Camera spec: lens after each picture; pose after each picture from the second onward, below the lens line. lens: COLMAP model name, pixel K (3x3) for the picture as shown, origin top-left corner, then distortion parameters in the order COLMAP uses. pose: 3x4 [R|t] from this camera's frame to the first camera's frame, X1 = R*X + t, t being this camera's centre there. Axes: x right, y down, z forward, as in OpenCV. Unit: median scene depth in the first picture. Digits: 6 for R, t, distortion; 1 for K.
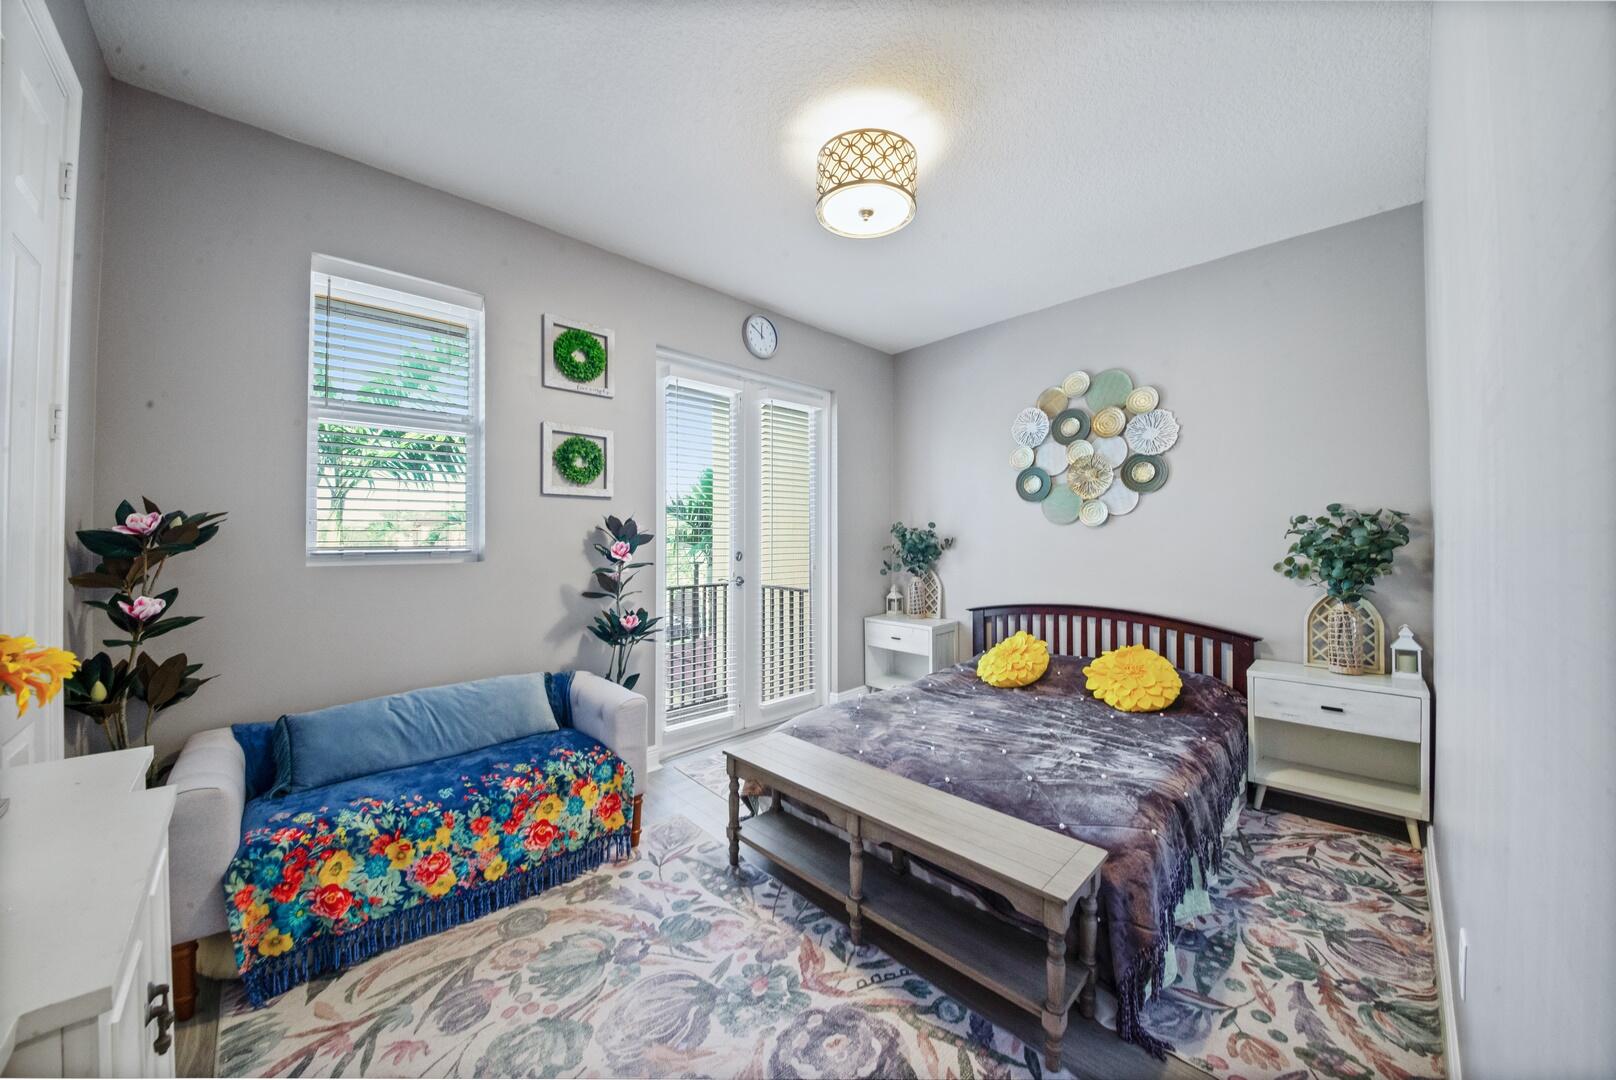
lens RADIAL K [[571.2, 0, 807.8], [0, 571.2, 532.5], [0, 0, 1]] dist [-0.001020, -0.010020]
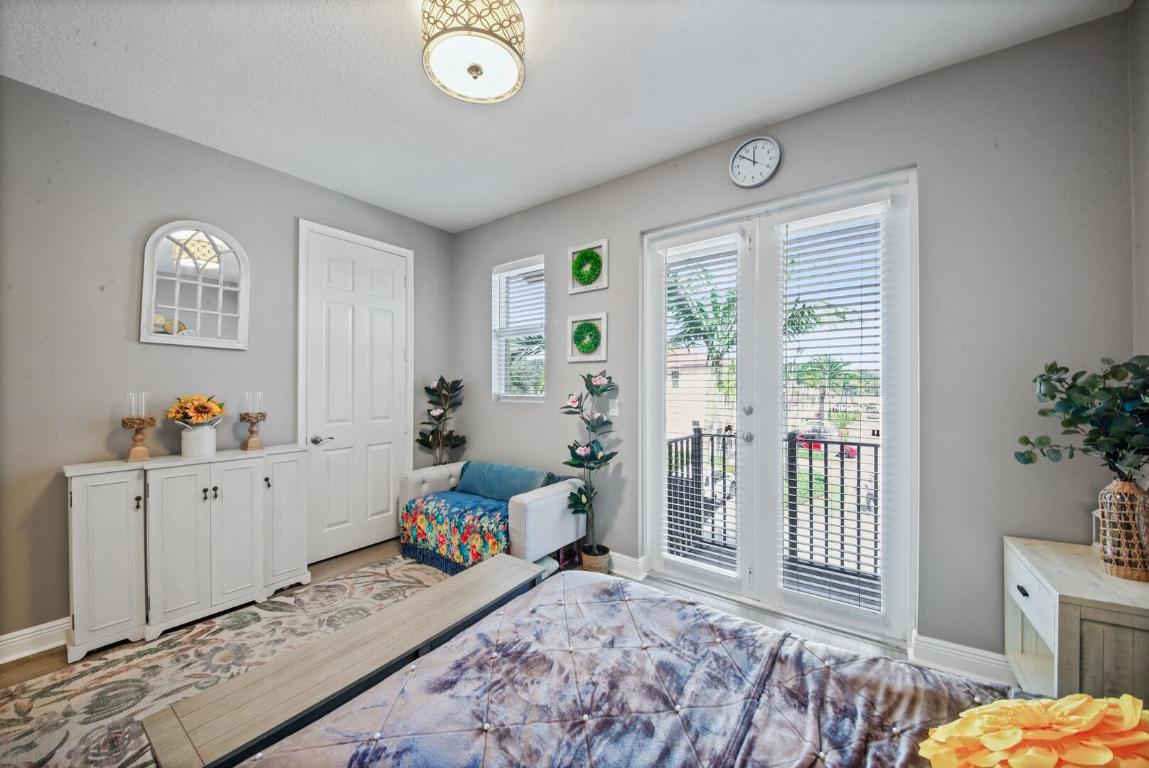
lens RADIAL K [[406.1, 0, 574.3], [0, 406.1, 378.7], [0, 0, 1]] dist [-0.001020, -0.010020]
pose [[0.169932, -0.031865, -0.984941, 0.642084], [0.009508, 0.999484, -0.030695, 0.013800], [0.985410, -0.004149, 0.170147, 0.804822]]
